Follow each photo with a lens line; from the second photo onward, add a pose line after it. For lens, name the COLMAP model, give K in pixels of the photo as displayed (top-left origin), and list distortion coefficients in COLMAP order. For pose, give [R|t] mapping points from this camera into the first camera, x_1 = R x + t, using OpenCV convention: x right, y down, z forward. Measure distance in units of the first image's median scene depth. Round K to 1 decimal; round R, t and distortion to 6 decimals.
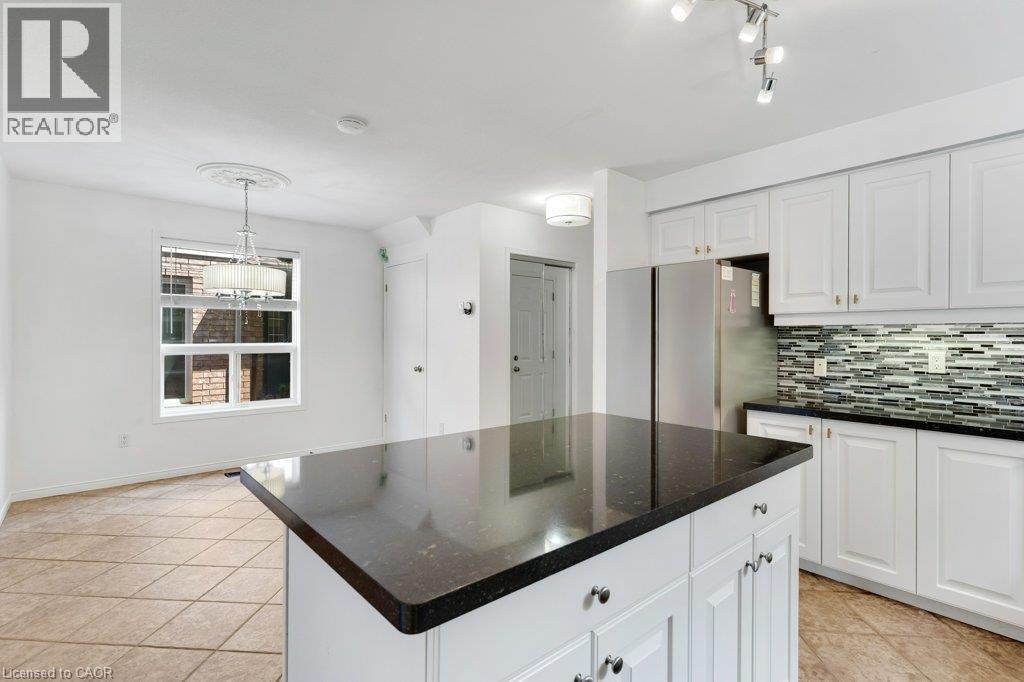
lens RADIAL K [[488.8, 0, 508.3], [0, 488.8, 341.2], [0, 0, 1]] dist [0.001292, 0.000359]
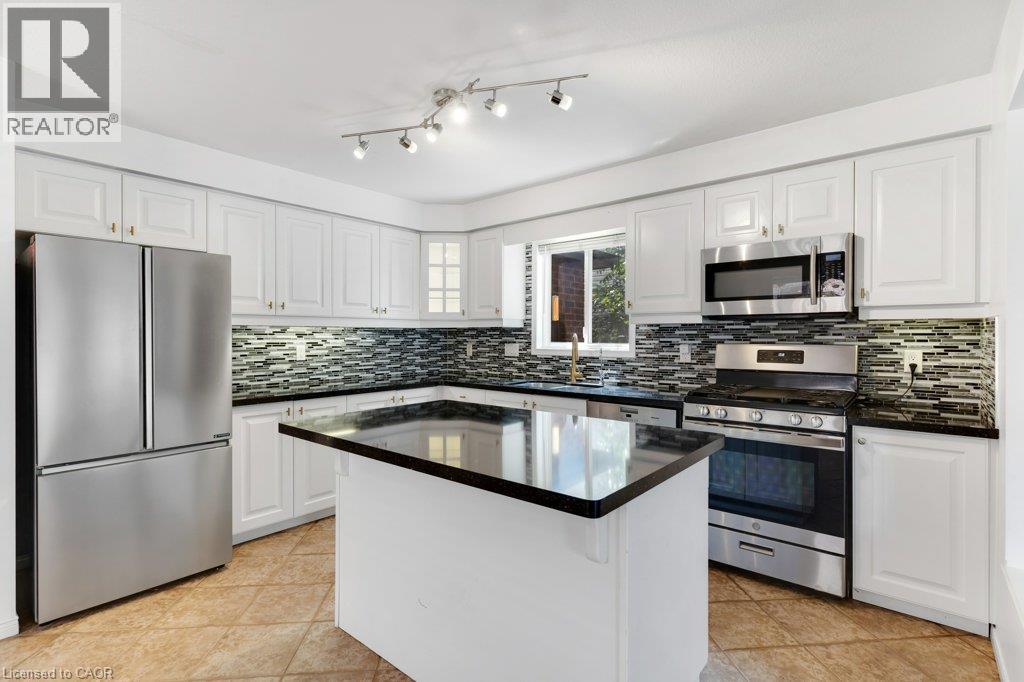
lens RADIAL K [[488.8, 0, 506.5], [0, 488.8, 339.6], [0, 0, 1]] dist [0.001292, 0.000359]
pose [[-0.163929, -0.011314, 0.986407, -0.640306], [0.008143, 0.999885, 0.012821, -0.009597], [-0.986439, 0.010134, -0.163818, 0.628481]]
